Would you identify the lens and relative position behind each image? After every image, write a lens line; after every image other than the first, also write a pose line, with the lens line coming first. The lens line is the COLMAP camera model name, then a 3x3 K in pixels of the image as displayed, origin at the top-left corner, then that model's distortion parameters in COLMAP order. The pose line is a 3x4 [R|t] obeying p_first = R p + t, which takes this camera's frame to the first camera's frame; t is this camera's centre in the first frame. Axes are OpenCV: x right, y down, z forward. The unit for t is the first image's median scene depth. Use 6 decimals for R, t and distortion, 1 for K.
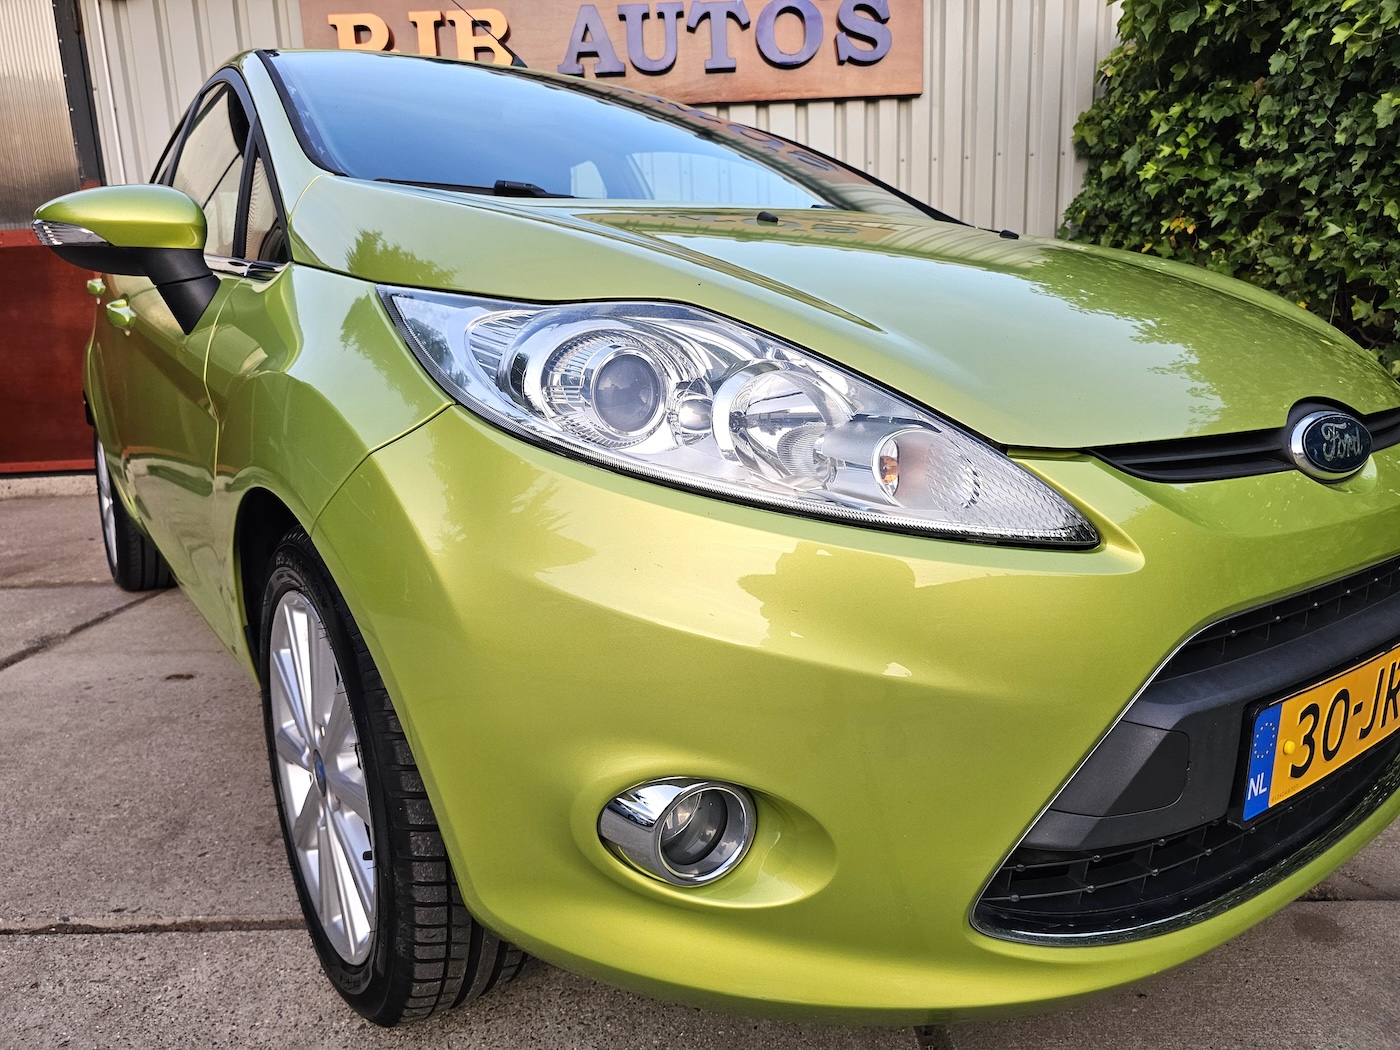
lens RADIAL K [[956.1, 0, 701.9], [0, 956.1, 516.9], [0, 0, 1]] dist [0.030340, -0.031148]
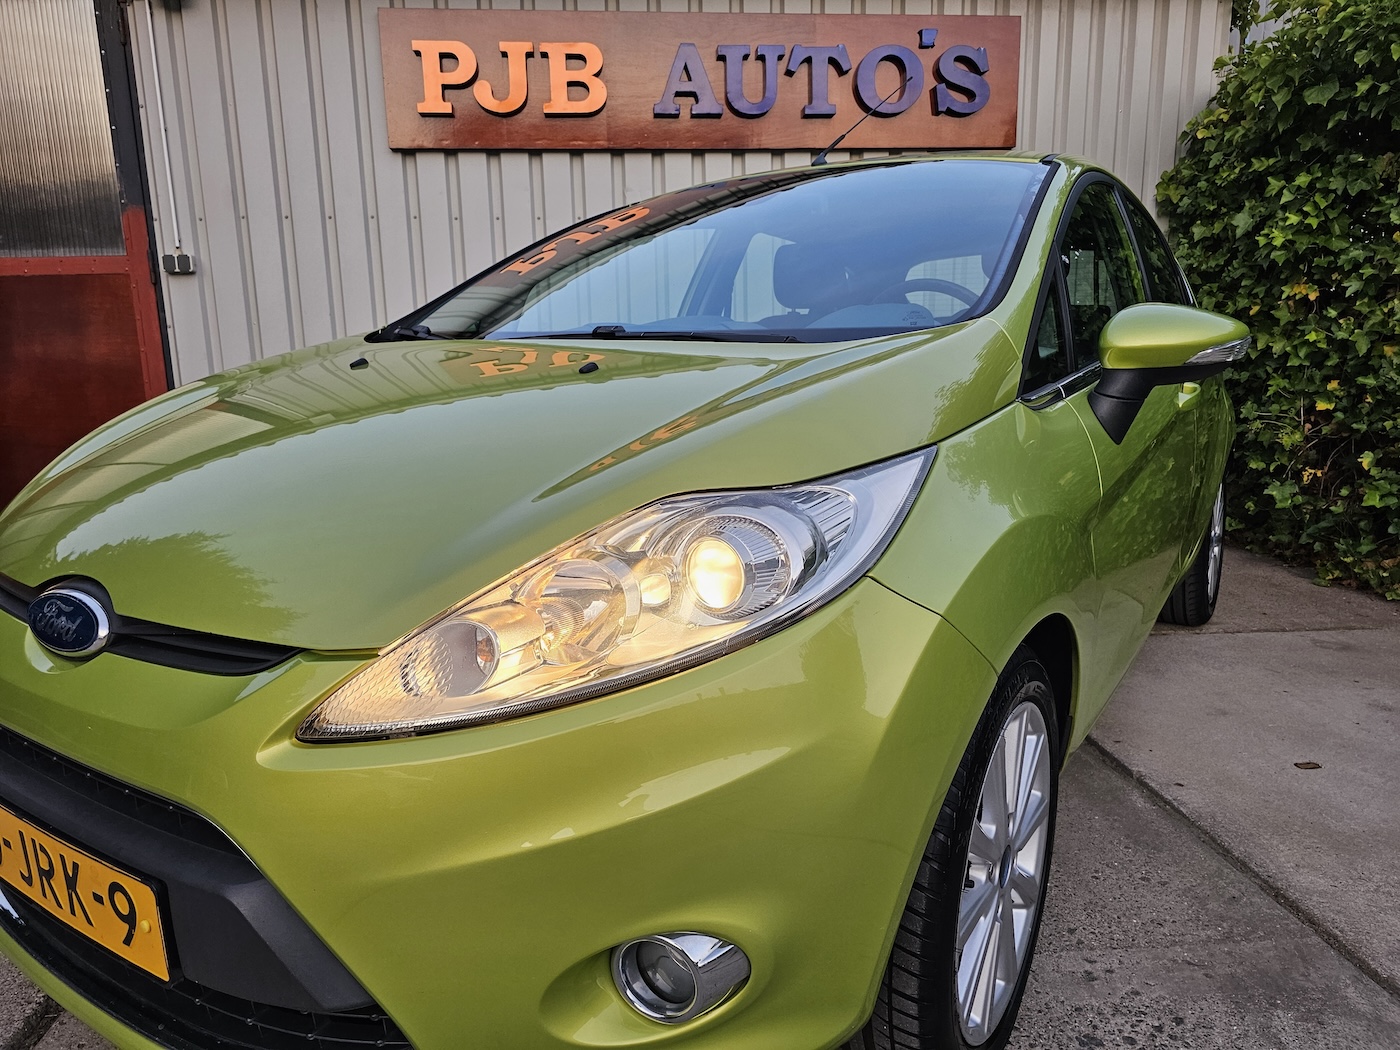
lens RADIAL K [[949.5, 0, 700.0], [0, 949.5, 525.0], [0, 0, 1]] dist [0.038850, -0.035988]
pose [[0.994898, -0.000662, 0.100886, -0.251732], [0.001350, 0.999976, -0.006748, -0.052224], [-0.100880, 0.006850, 0.994875, 0.057568]]
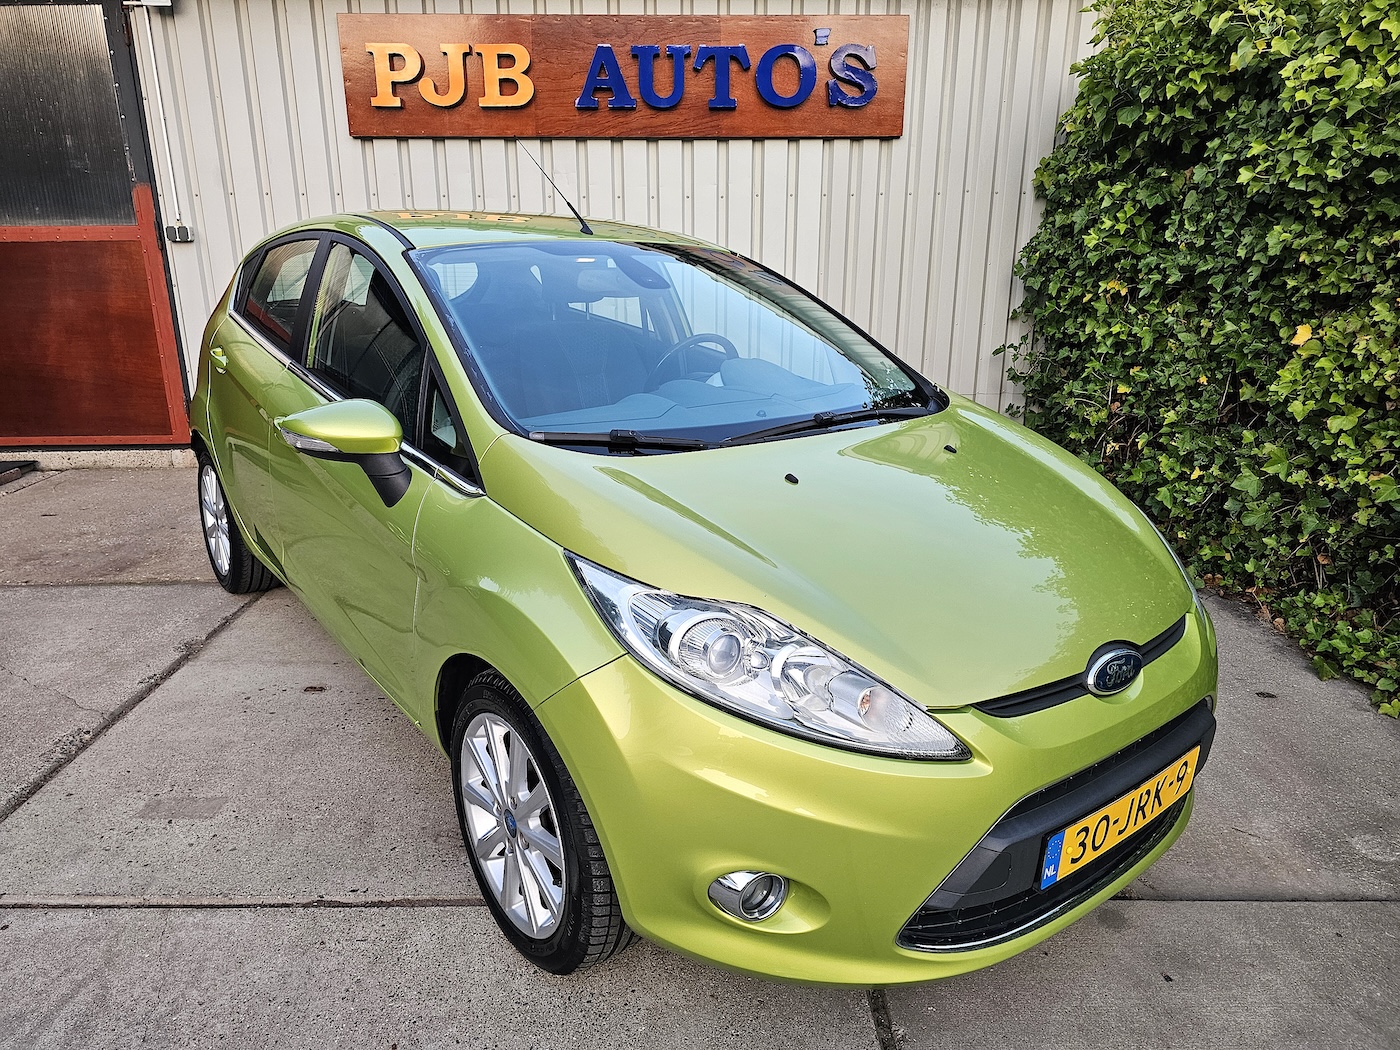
lens RADIAL K [[948.2, 0, 691.4], [0, 948.2, 517.4], [0, 0, 1]] dist [0.042237, -0.039194]
pose [[0.999135, 0.028368, 0.030410, -0.045907], [-0.031175, 0.994874, 0.096193, -0.126782], [-0.027526, -0.097058, 0.994898, -0.174471]]
